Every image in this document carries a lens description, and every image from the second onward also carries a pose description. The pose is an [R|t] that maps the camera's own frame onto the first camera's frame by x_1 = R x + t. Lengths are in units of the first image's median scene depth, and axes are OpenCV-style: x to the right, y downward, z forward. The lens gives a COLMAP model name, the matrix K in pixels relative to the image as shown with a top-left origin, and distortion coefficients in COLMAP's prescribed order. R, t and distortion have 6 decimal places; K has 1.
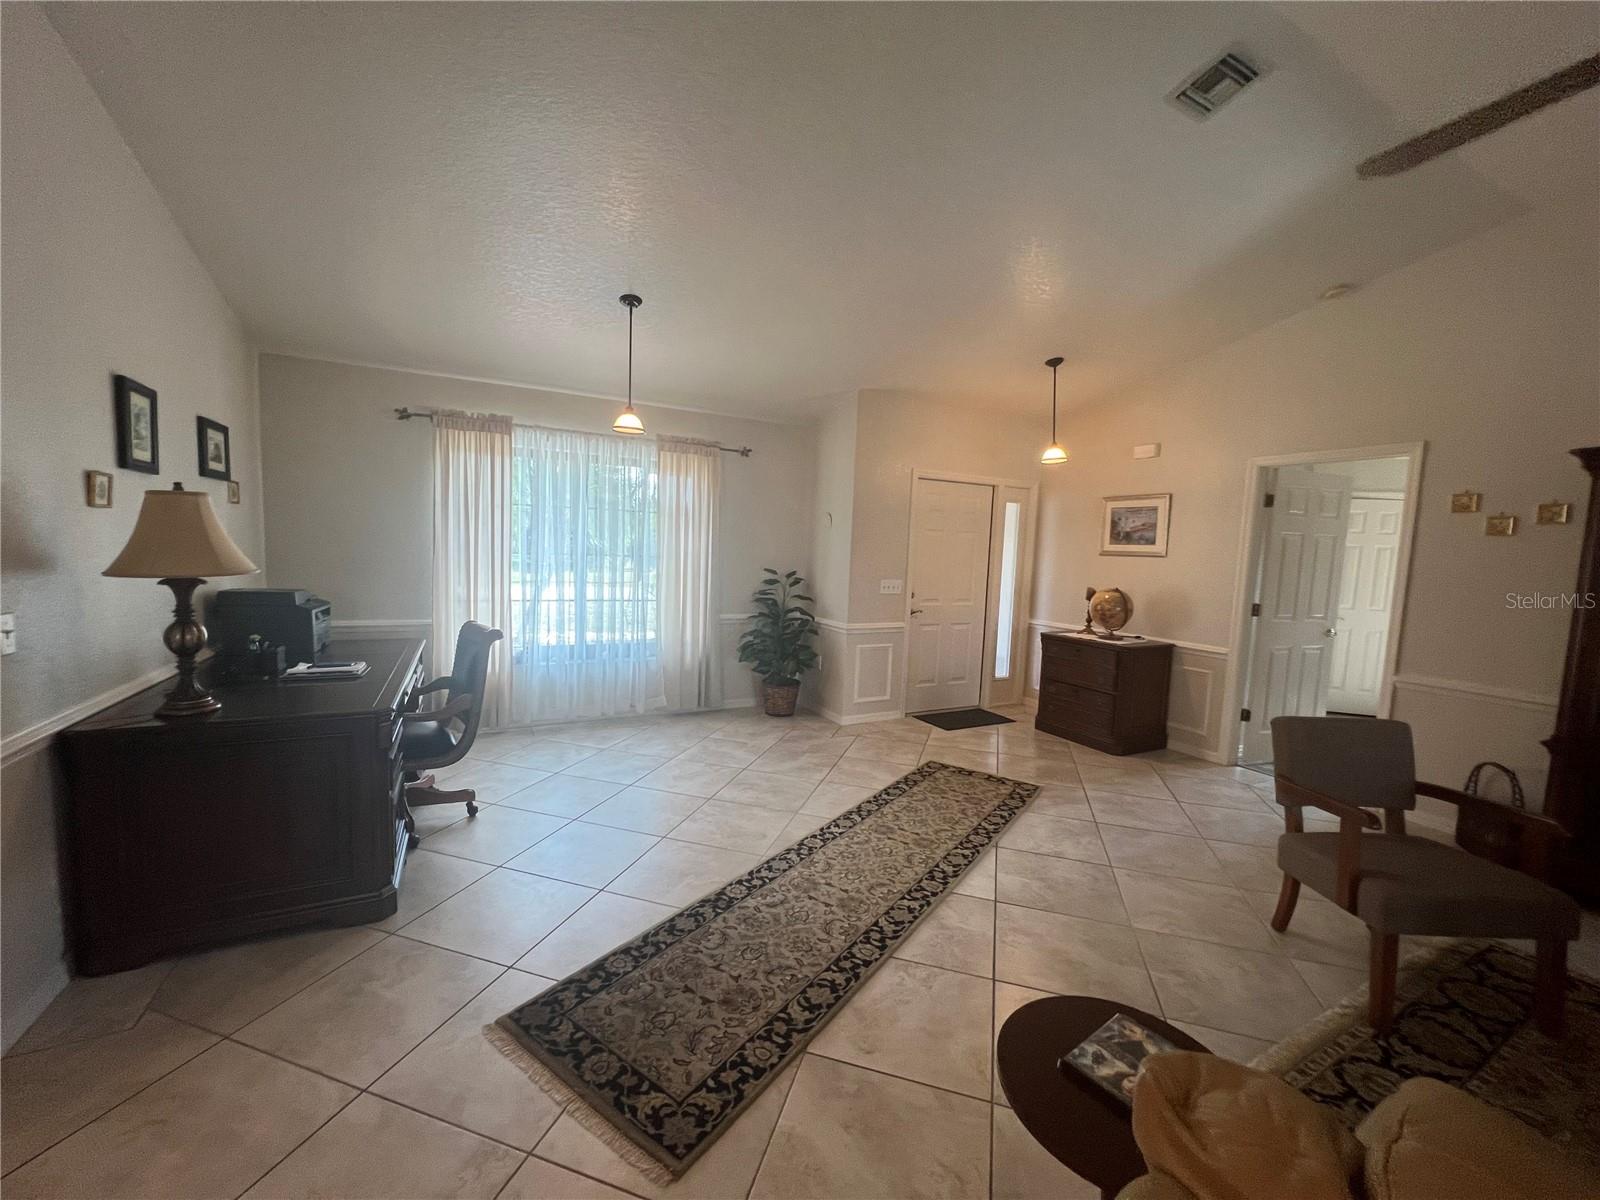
lens RADIAL K [[639.0, 0, 799.0], [0, 639.0, 604.2], [0, 0, 1]] dist [-0.001246, -0.000058]
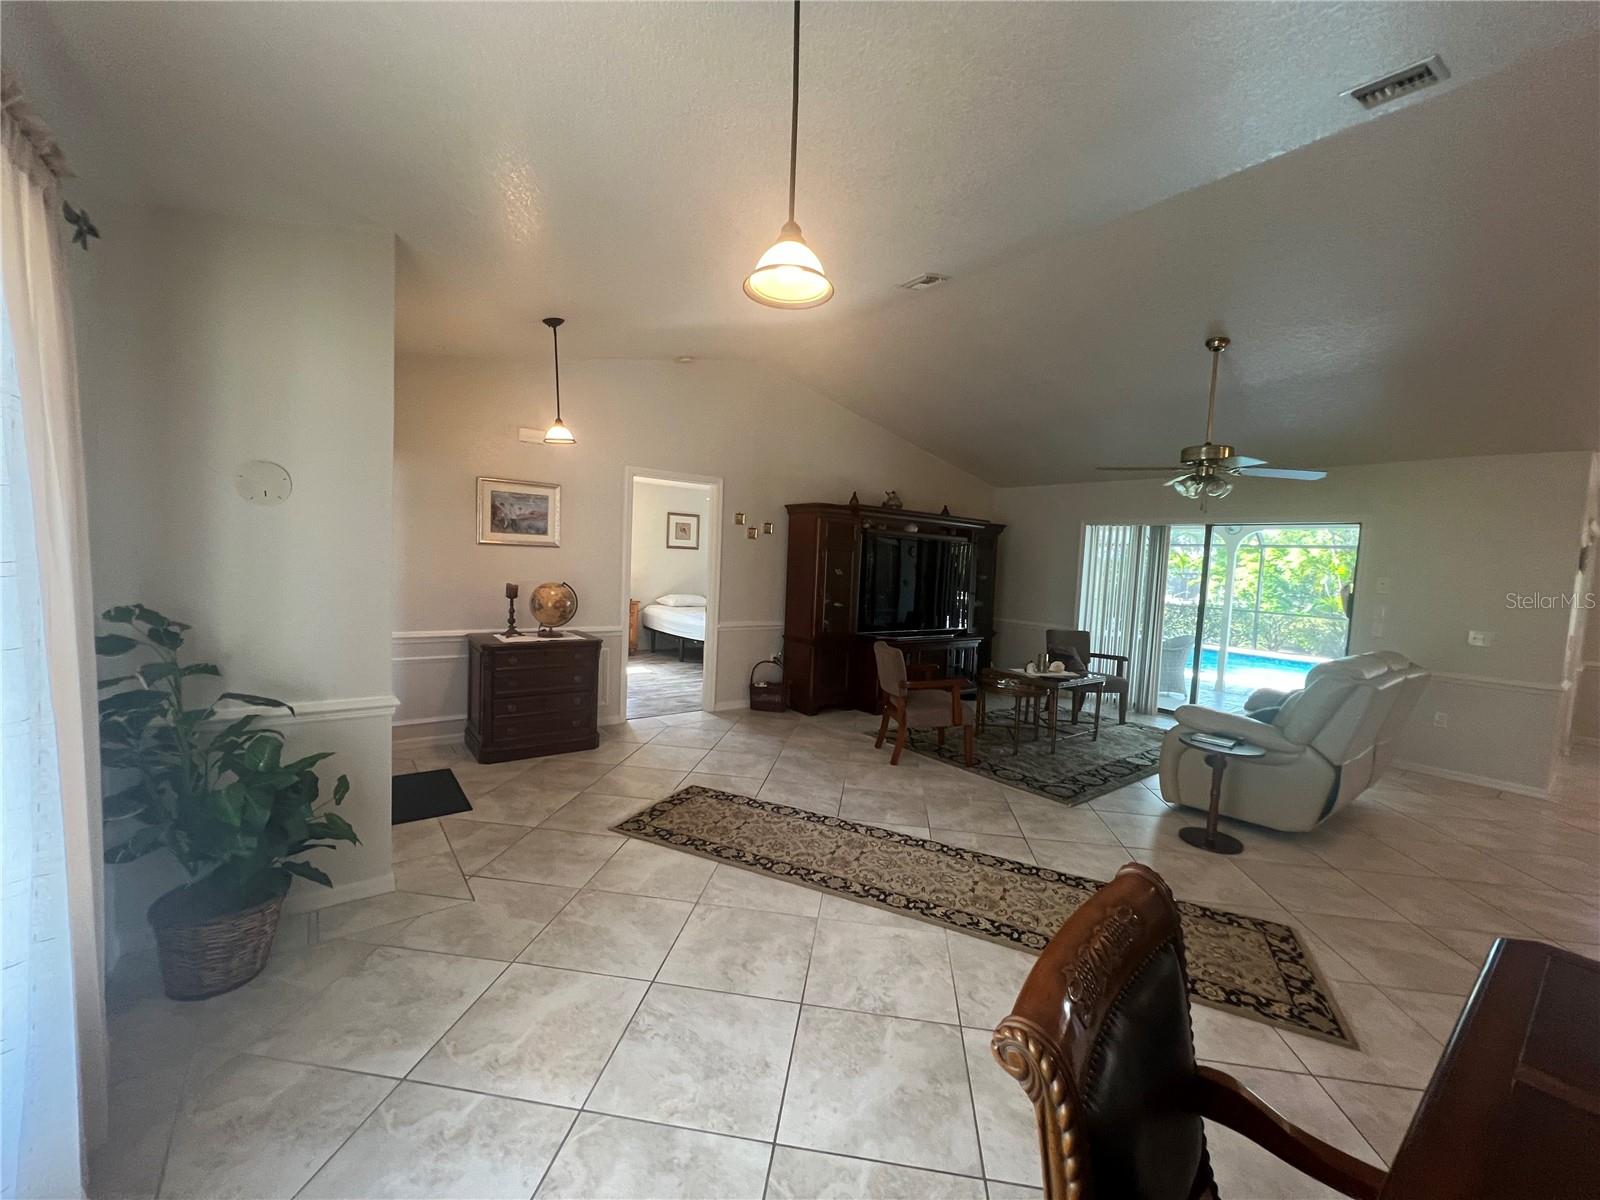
lens RADIAL K [[637.9, 0, 800.0], [0, 637.9, 600.0], [0, 0, 1]] dist [-0.000135, 0.000049]
pose [[-0.166883, -0.111972, 0.979598, -0.637028], [0.034525, 0.992258, 0.119300, -0.127567], [-0.985372, 0.053730, -0.161725, 1.019474]]
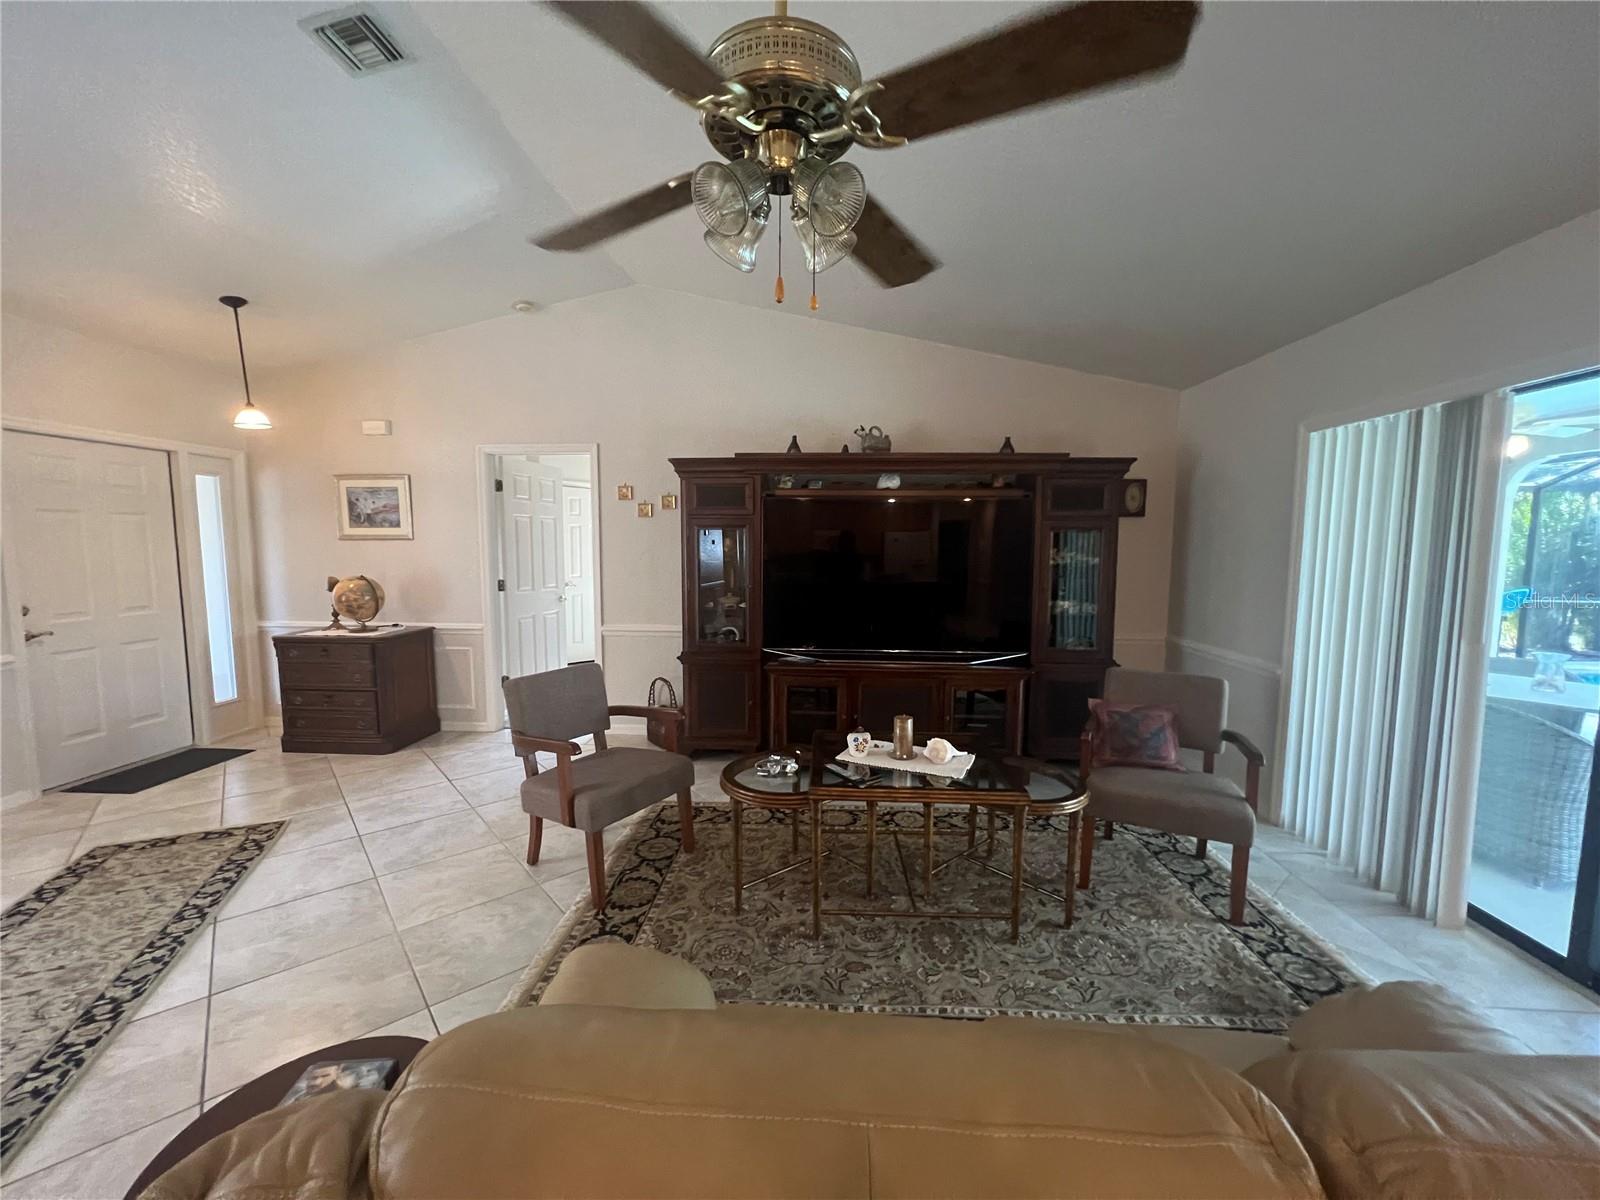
lens RADIAL K [[639.0, 0, 799.0], [0, 639.0, 604.2], [0, 0, 1]] dist [-0.001246, -0.000058]
pose [[0.521518, -0.116374, 0.845267, 0.058403], [0.093492, 0.992484, 0.078959, 0.002450], [-0.848103, 0.037847, 0.528479, -0.016477]]
